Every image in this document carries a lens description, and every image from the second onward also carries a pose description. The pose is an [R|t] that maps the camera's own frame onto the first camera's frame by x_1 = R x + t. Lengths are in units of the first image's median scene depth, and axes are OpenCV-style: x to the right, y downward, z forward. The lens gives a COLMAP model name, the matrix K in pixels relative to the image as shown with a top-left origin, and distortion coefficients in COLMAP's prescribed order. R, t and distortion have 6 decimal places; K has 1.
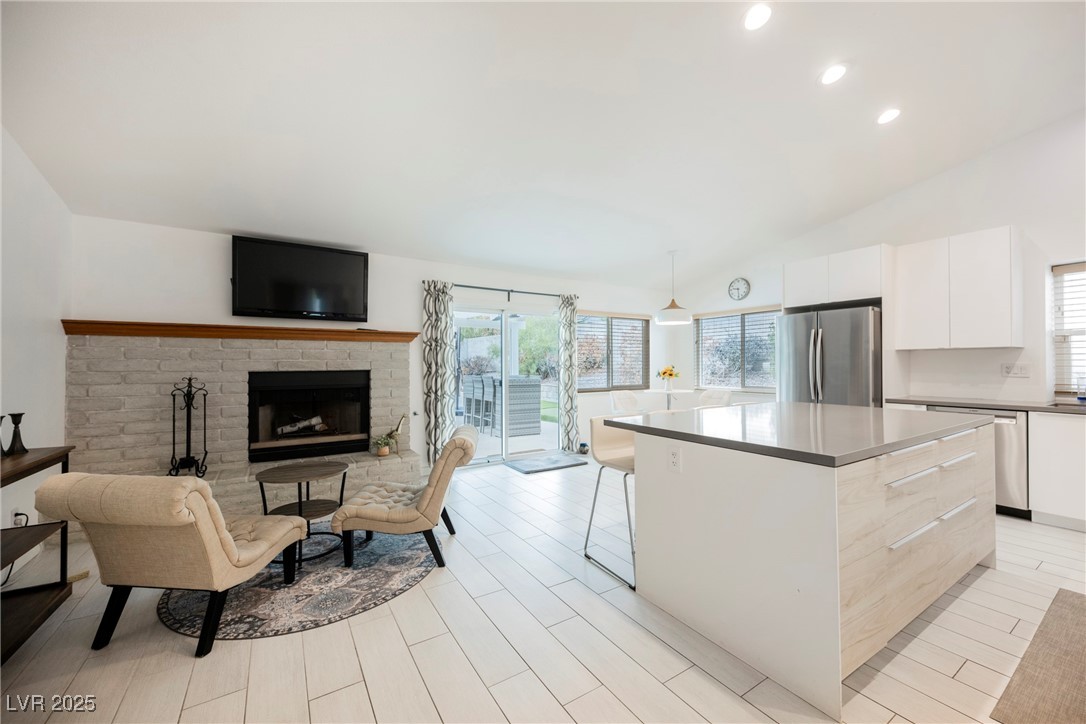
lens RADIAL K [[430.0, 0, 535.9], [0, 430.0, 358.1], [0, 0, 1]] dist [-0.002182, 0.000100]
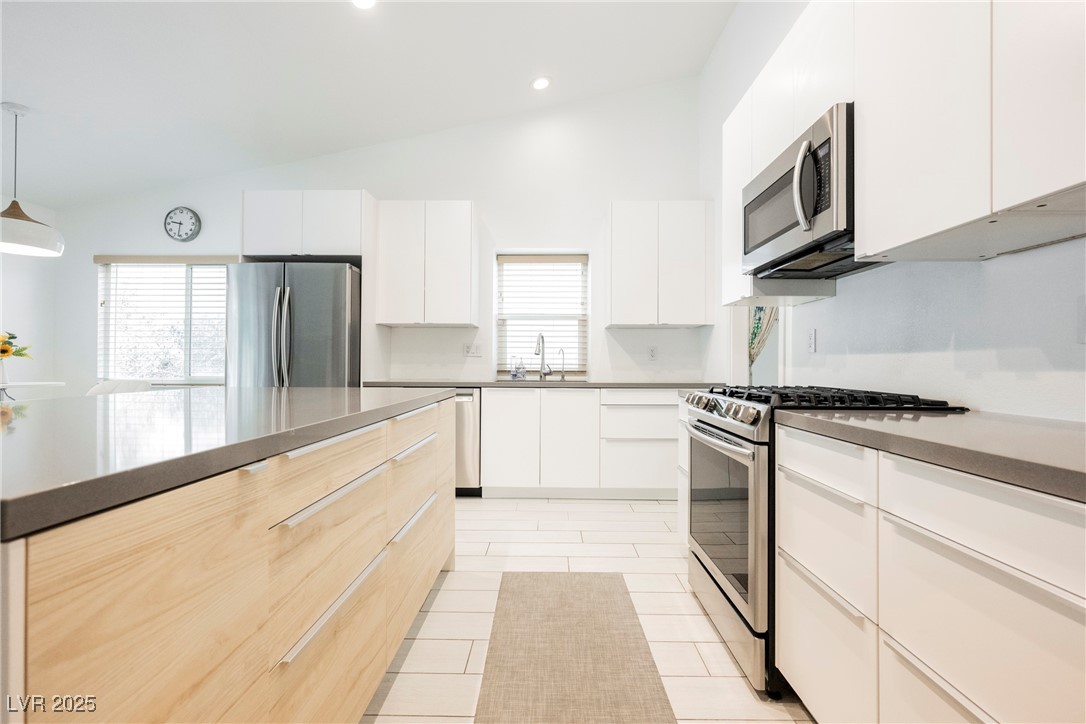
lens RADIAL K [[500.1, 0, 543.4], [0, 500.1, 360.1], [0, 0, 1]] dist [-0.001962, -0.000430]
pose [[0.554655, 0.008976, 0.832032, 0.232085], [-0.014313, 0.999897, -0.001245, 0.052202], [-0.831957, -0.011218, 0.554727, 0.209304]]
